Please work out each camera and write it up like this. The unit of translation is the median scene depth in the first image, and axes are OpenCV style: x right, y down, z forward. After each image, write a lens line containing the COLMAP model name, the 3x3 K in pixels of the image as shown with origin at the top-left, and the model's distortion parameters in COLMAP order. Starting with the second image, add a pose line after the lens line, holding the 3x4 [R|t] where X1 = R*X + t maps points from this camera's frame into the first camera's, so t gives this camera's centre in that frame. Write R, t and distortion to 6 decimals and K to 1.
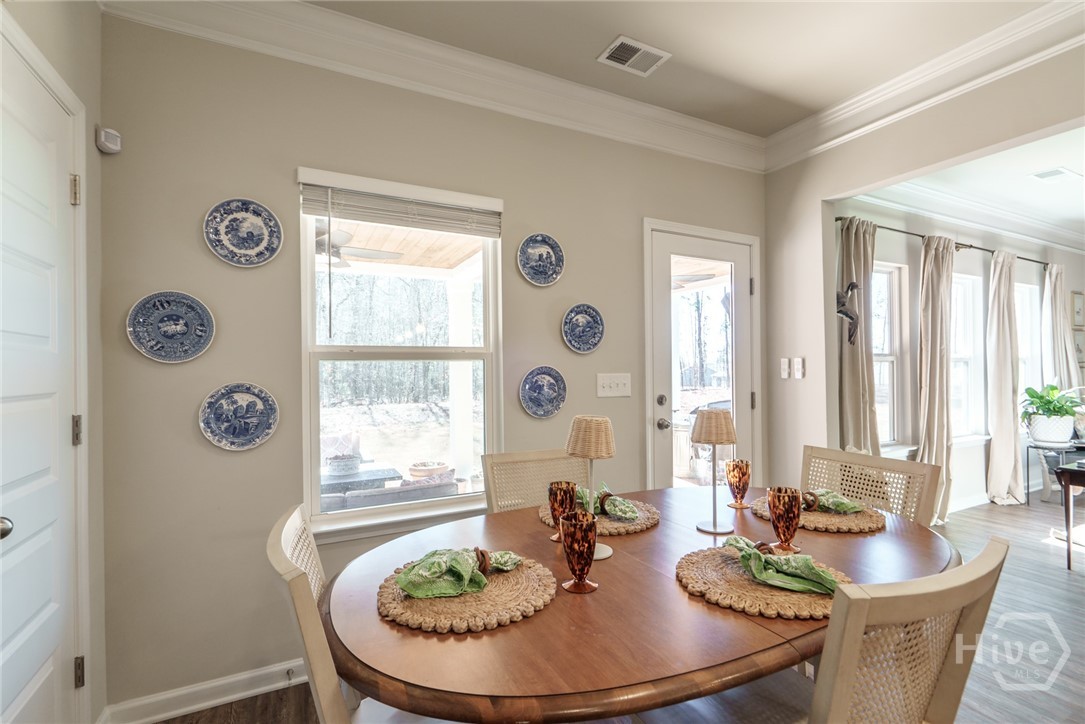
lens RADIAL K [[495.6, 0, 555.6], [0, 495.6, 361.0], [0, 0, 1]] dist [-0.016732, -0.000143]
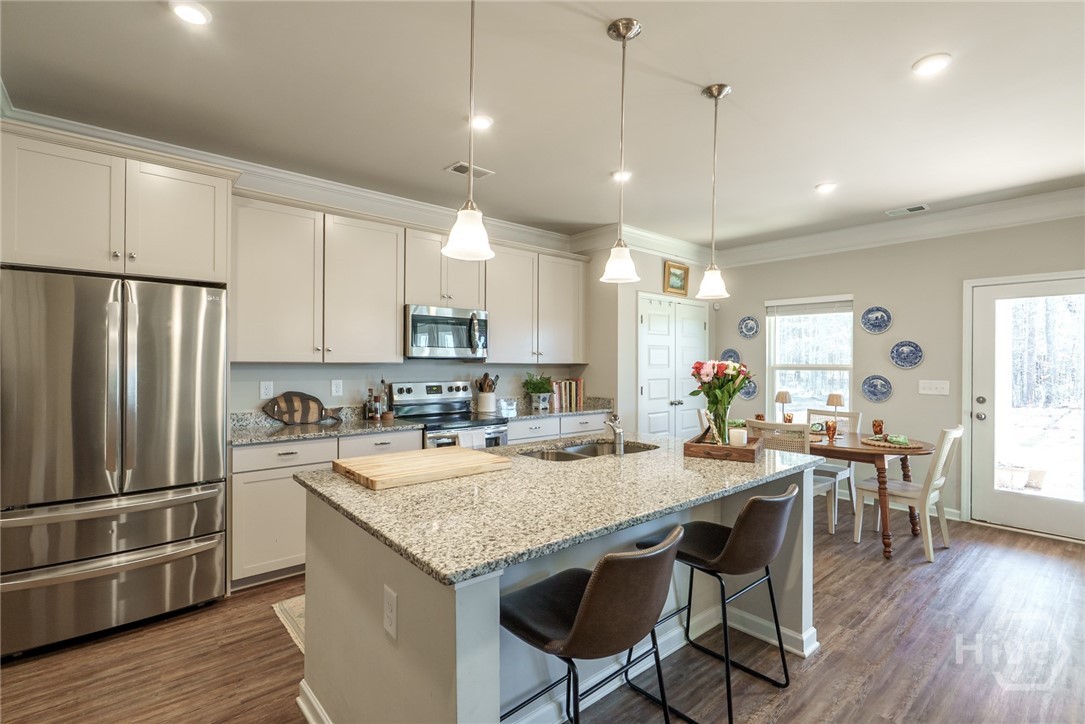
lens RADIAL K [[508.5, 0, 541.6], [0, 508.5, 359.7], [0, 0, 1]] dist [0.001198, 0.000946]
pose [[0.239015, 0.003497, -0.971010, 1.571806], [0.000511, 0.999993, 0.003727, -0.056096], [0.971016, -0.001387, 0.239011, -0.735297]]
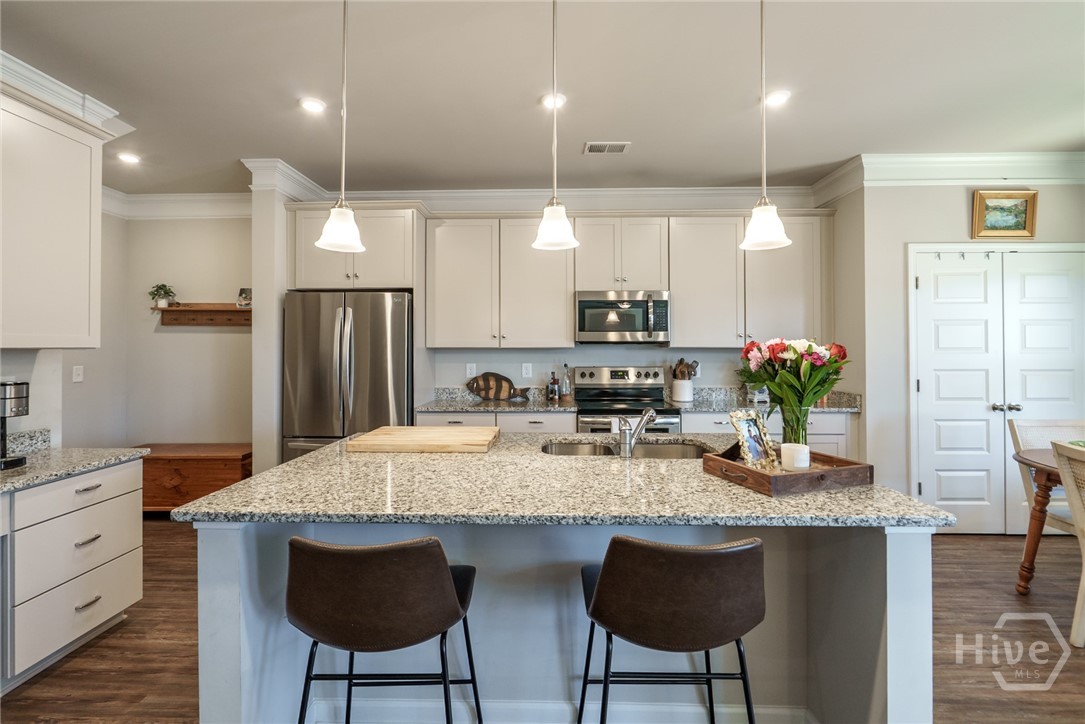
lens RADIAL K [[502.9, 0, 541.1], [0, 502.9, 345.9], [0, 0, 1]] dist [-0.000270, 0.001077]
pose [[-0.479638, 0.003852, -0.877458, 1.414112], [0.012033, 0.999925, -0.002188, -0.044444], [0.877384, -0.011608, -0.479648, -0.089830]]
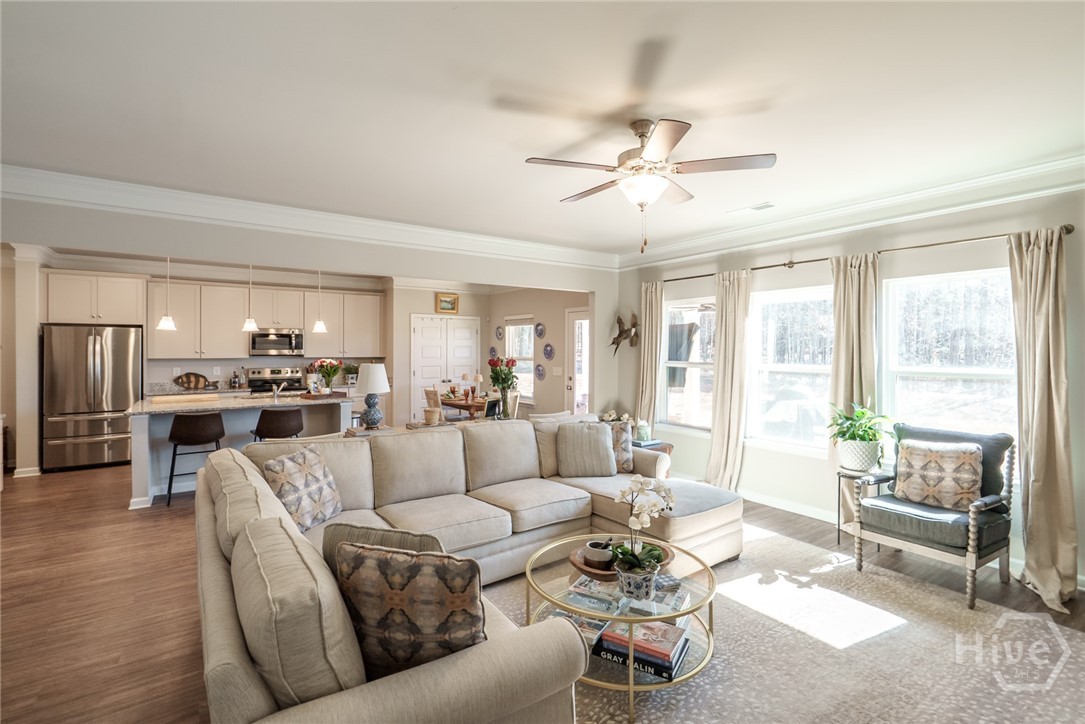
lens RADIAL K [[502.9, 0, 541.1], [0, 502.9, 345.9], [0, 0, 1]] dist [-0.000270, 0.001077]
pose [[0.126169, 0.004690, -0.991998, 3.167784], [0.005169, 0.999972, 0.005385, -0.121319], [0.991995, -0.005807, 0.126141, 0.592173]]
